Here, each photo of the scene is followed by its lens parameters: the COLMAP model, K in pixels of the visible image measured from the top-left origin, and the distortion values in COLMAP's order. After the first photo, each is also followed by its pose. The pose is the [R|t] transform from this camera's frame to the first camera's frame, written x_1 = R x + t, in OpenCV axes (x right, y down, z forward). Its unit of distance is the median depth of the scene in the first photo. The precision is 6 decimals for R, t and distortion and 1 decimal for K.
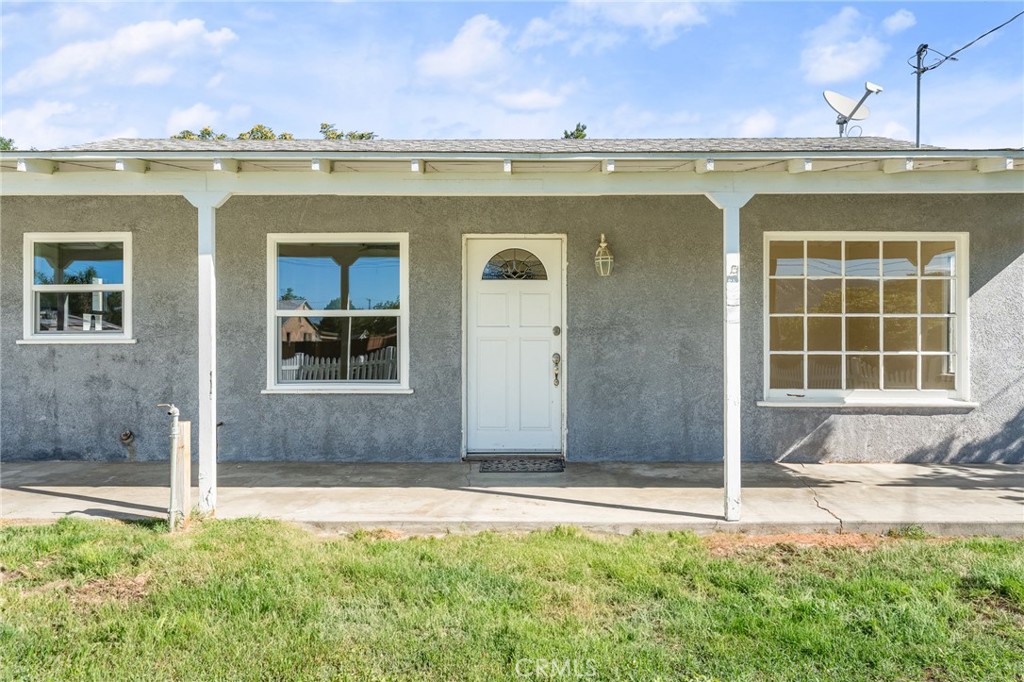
lens RADIAL K [[675.3, 0, 506.3], [0, 675.3, 337.1], [0, 0, 1]] dist [0.000804, 0.001307]
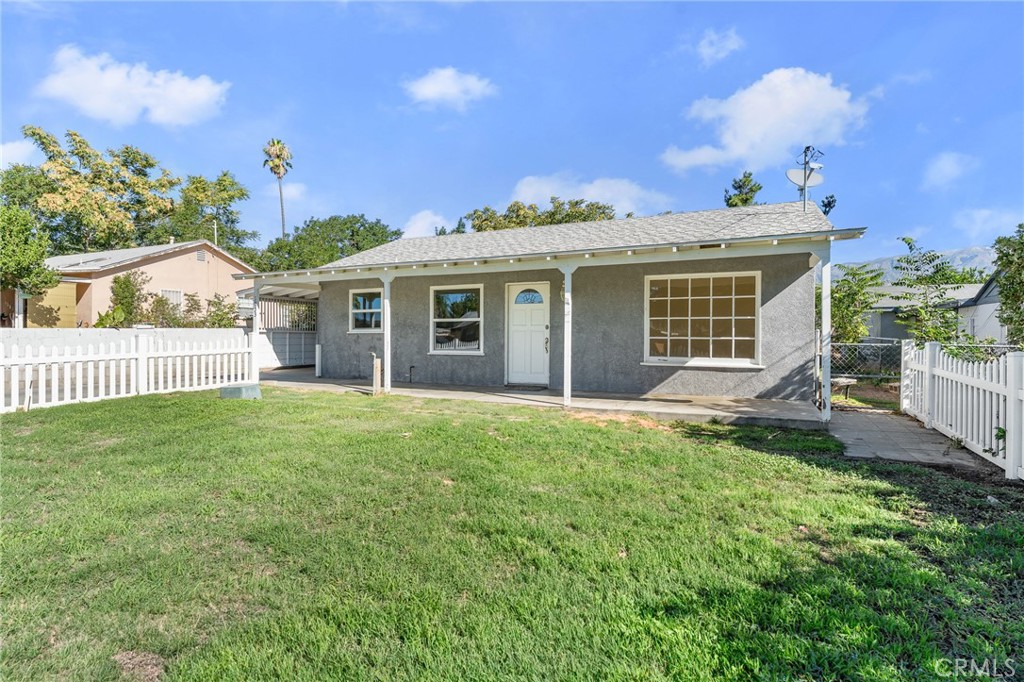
lens RADIAL K [[503.9, 0, 510.6], [0, 503.9, 334.5], [0, 0, 1]] dist [-0.000990, -0.000282]
pose [[0.912128, 0.000925, -0.409905, 0.621799], [-0.002853, 0.999988, -0.004090, 0.021048], [0.409896, 0.004900, 0.912119, -0.486631]]
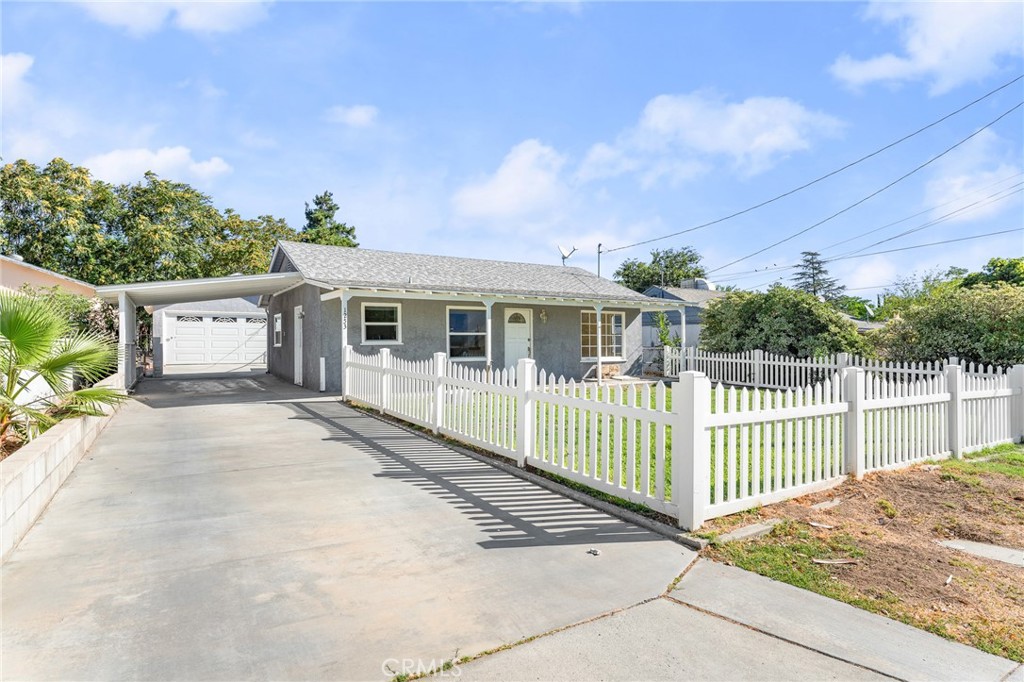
lens RADIAL K [[553.8, 0, 489.2], [0, 553.8, 341.6], [0, 0, 1]] dist [0.000354, 0.000371]
pose [[0.850795, -0.002638, 0.525491, -1.440963], [0.003320, 0.999994, -0.000356, -0.000469], [-0.525488, 0.002048, 0.850799, -1.092572]]
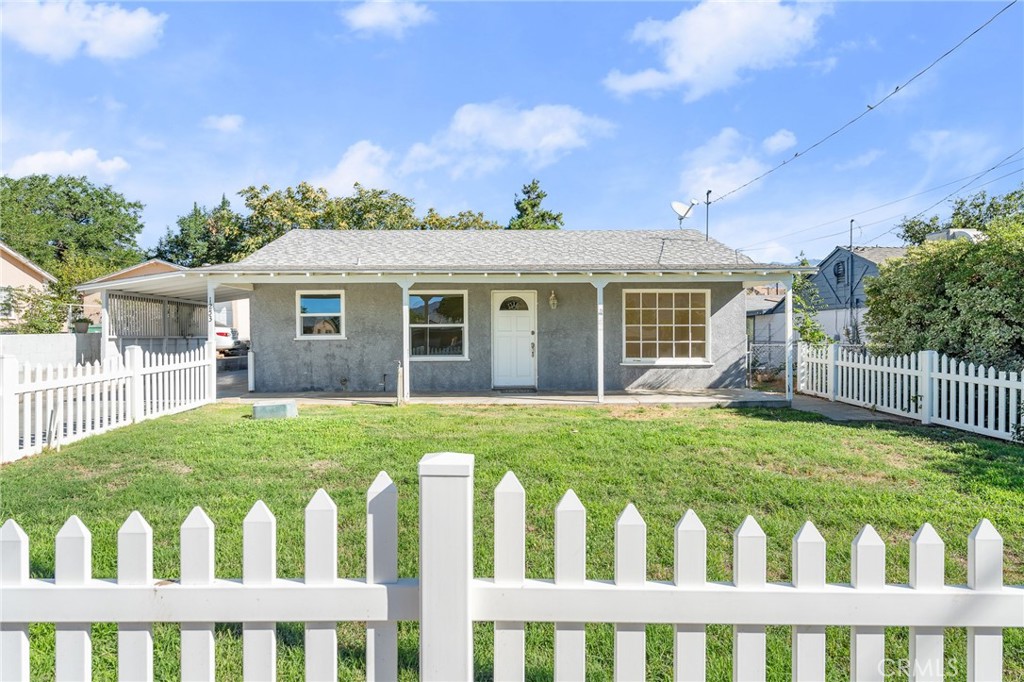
lens RADIAL K [[553.8, 0, 489.2], [0, 553.8, 341.6], [0, 0, 1]] dist [0.000354, 0.000371]
pose [[0.999560, -0.005719, 0.029122, -0.126877], [0.005326, 0.999894, 0.013557, -0.005774], [-0.029196, -0.013395, 0.999484, -0.864115]]
